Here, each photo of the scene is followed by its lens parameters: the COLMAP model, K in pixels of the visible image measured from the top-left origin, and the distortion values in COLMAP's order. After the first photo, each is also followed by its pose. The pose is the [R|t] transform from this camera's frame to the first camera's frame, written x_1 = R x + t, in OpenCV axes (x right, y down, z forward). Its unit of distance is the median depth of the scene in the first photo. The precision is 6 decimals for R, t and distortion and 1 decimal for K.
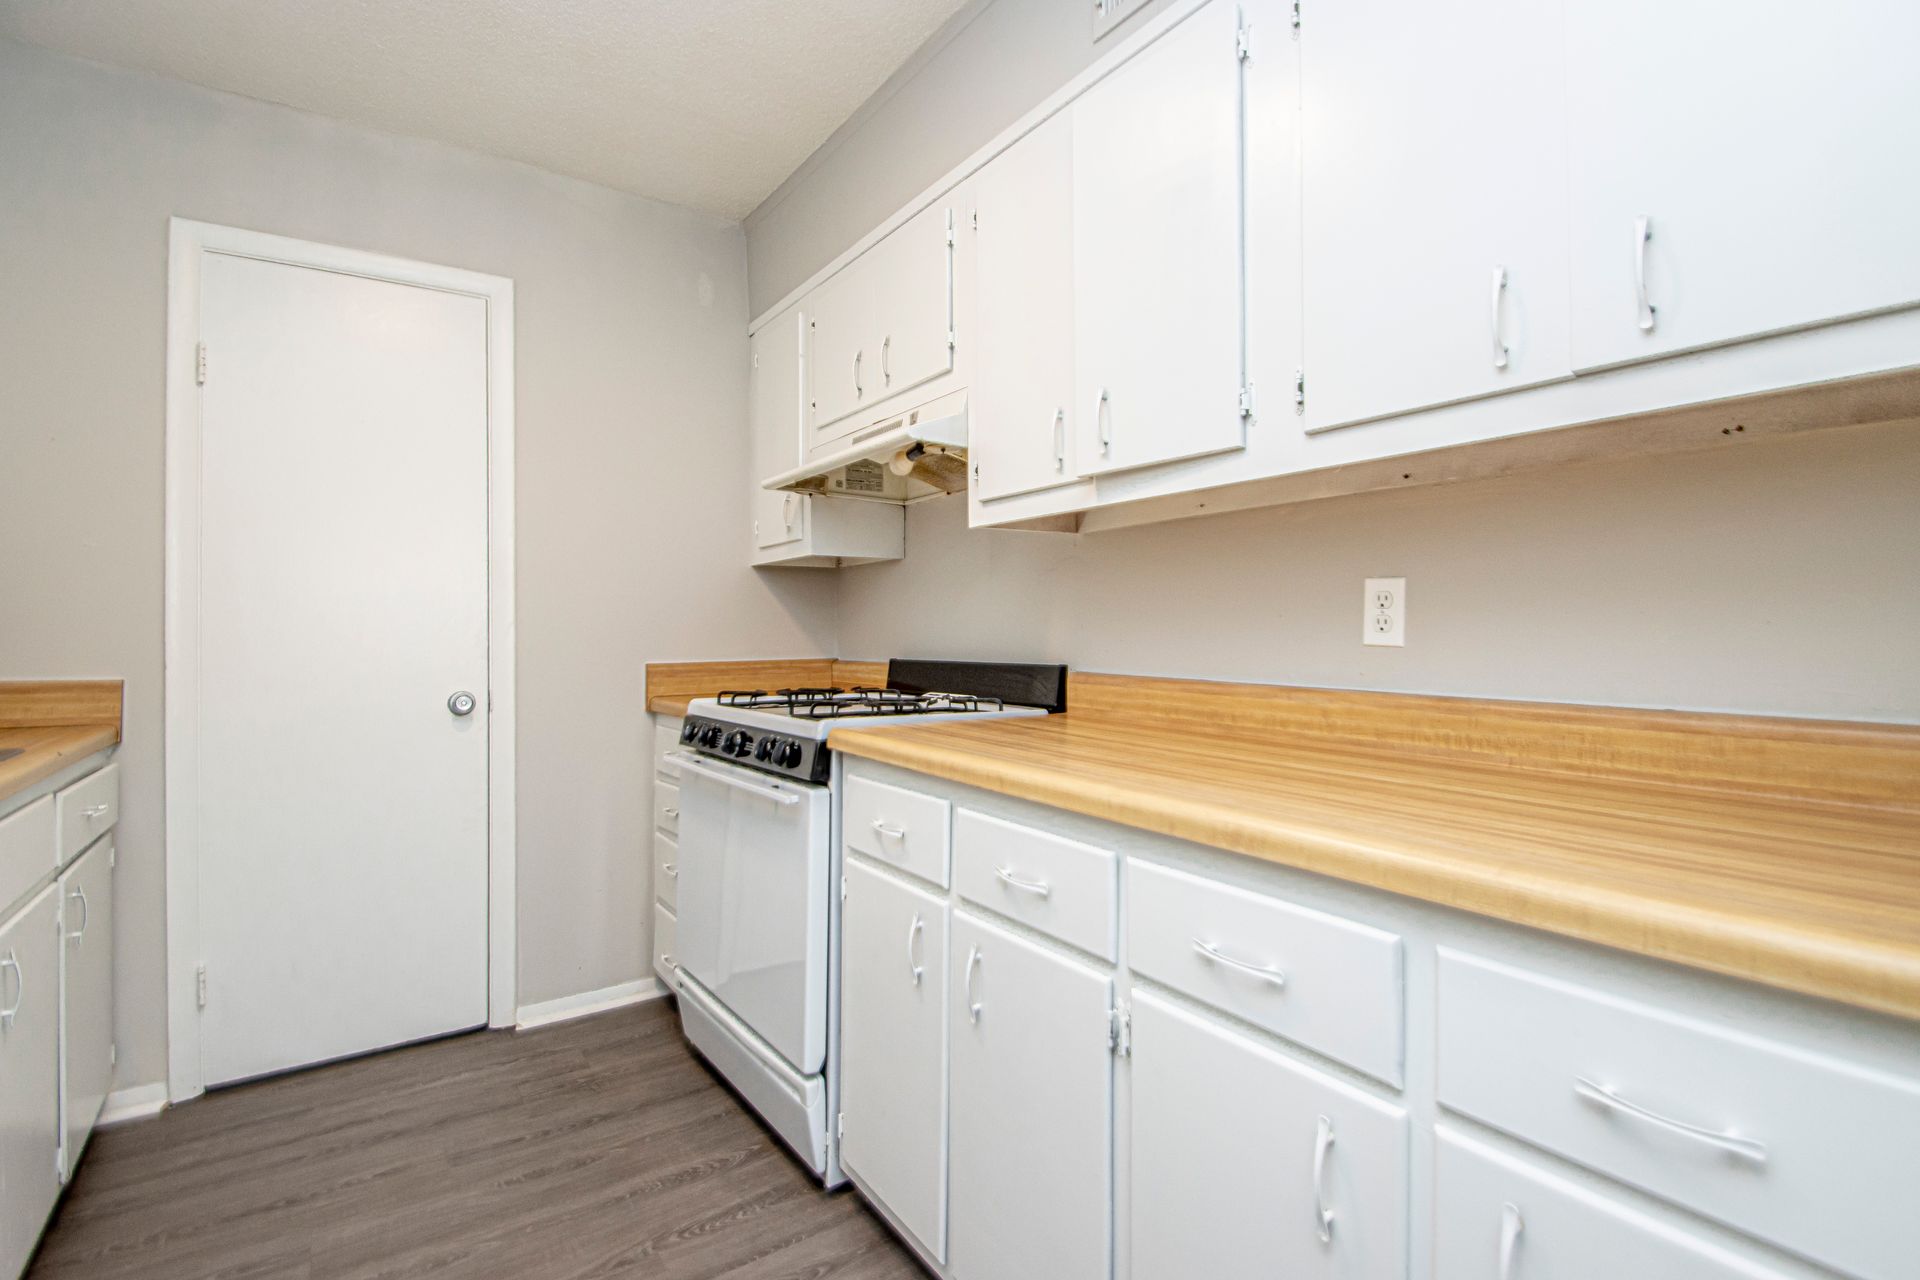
lens RADIAL K [[906.6, 0, 963.9], [0, 906.6, 627.4], [0, 0, 1]] dist [-0.000362, -0.000426]
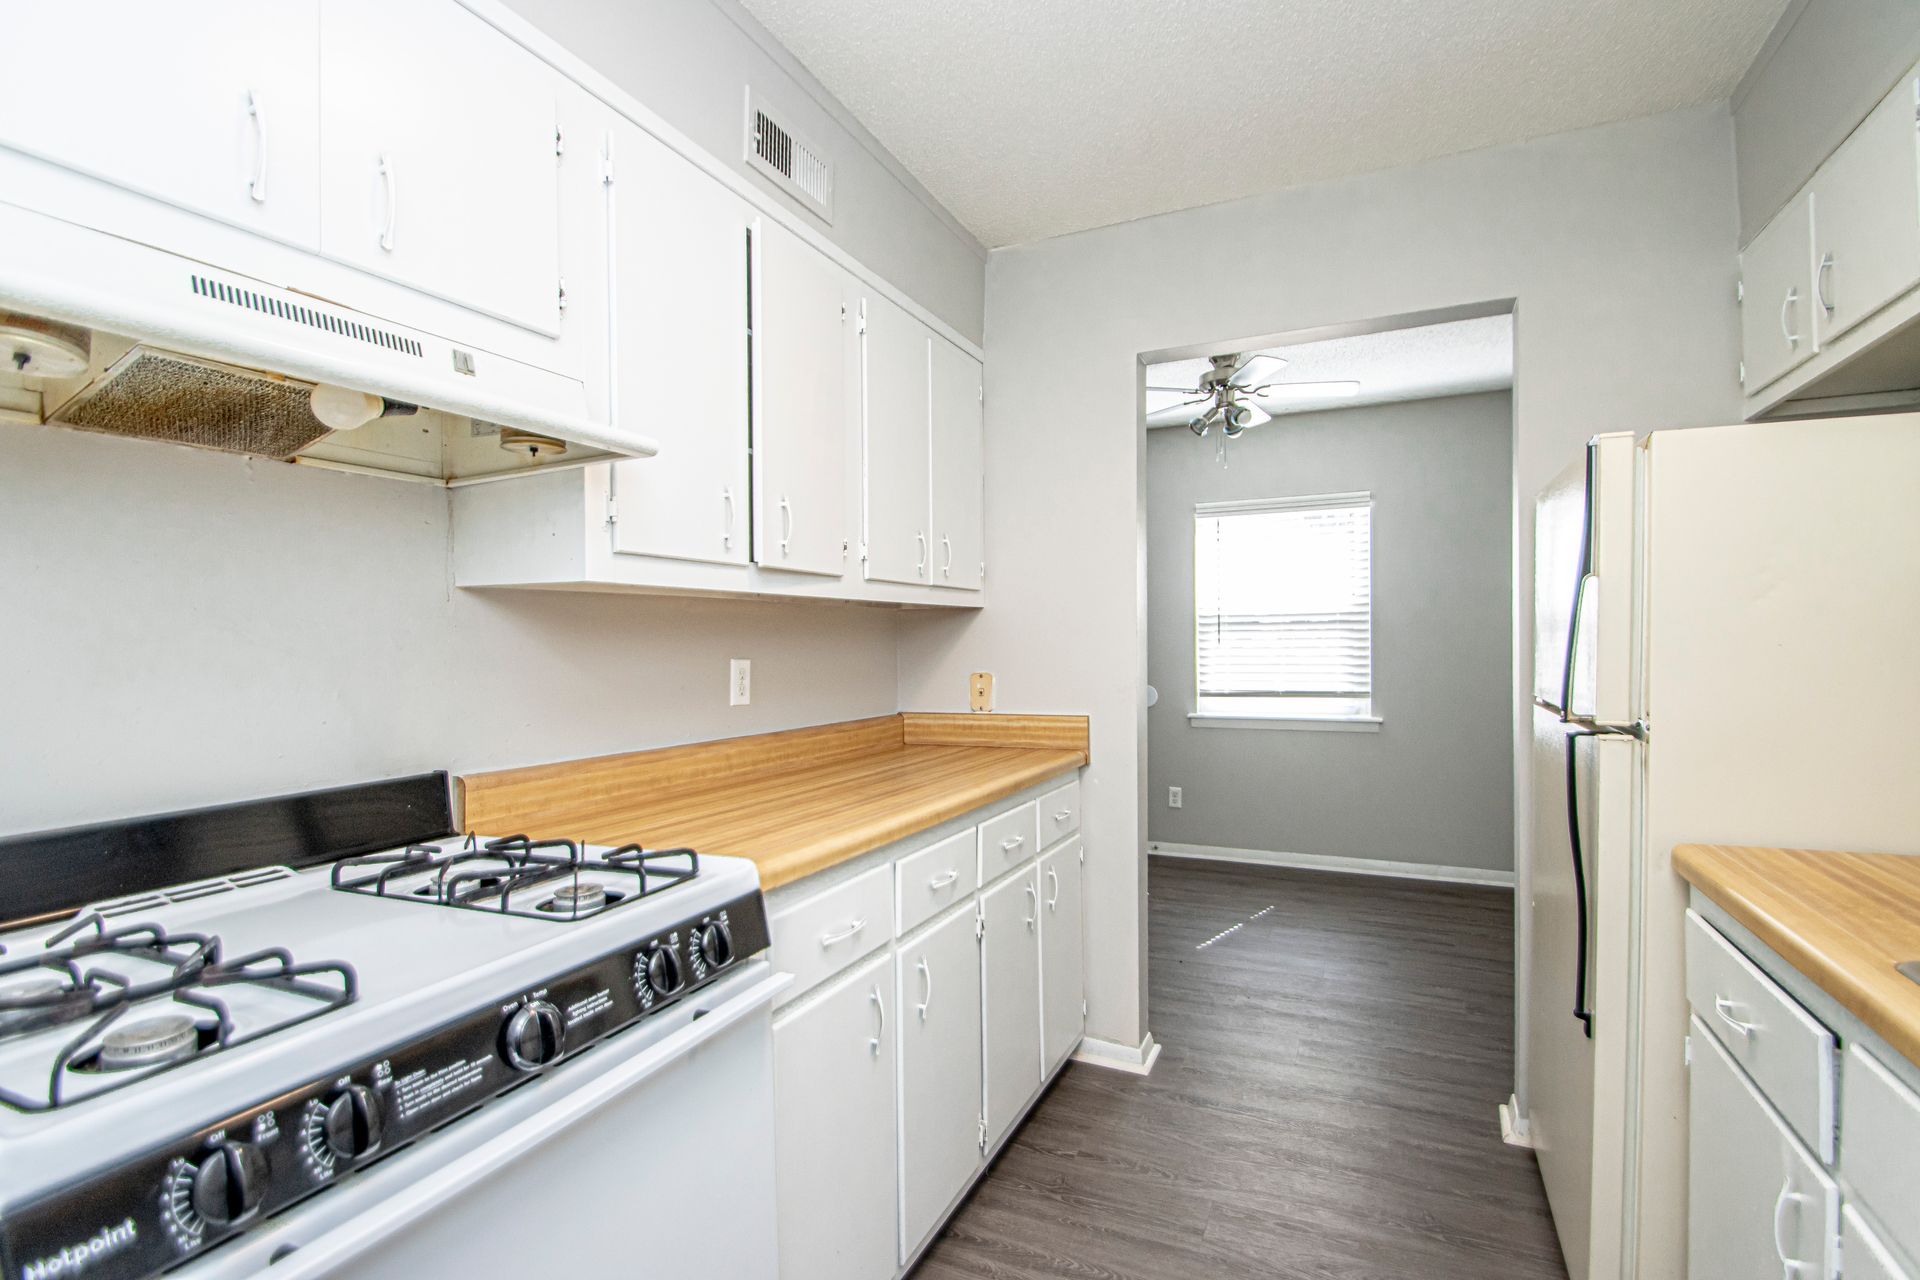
lens RADIAL K [[906.6, 0, 963.5], [0, 906.6, 653.1], [0, 0, 1]] dist [-0.000362, -0.000426]
pose [[-0.516092, 0.001271, 0.856532, -0.920626], [0.011135, 0.999924, 0.005226, -0.063750], [-0.856461, 0.012234, -0.516067, 1.348345]]
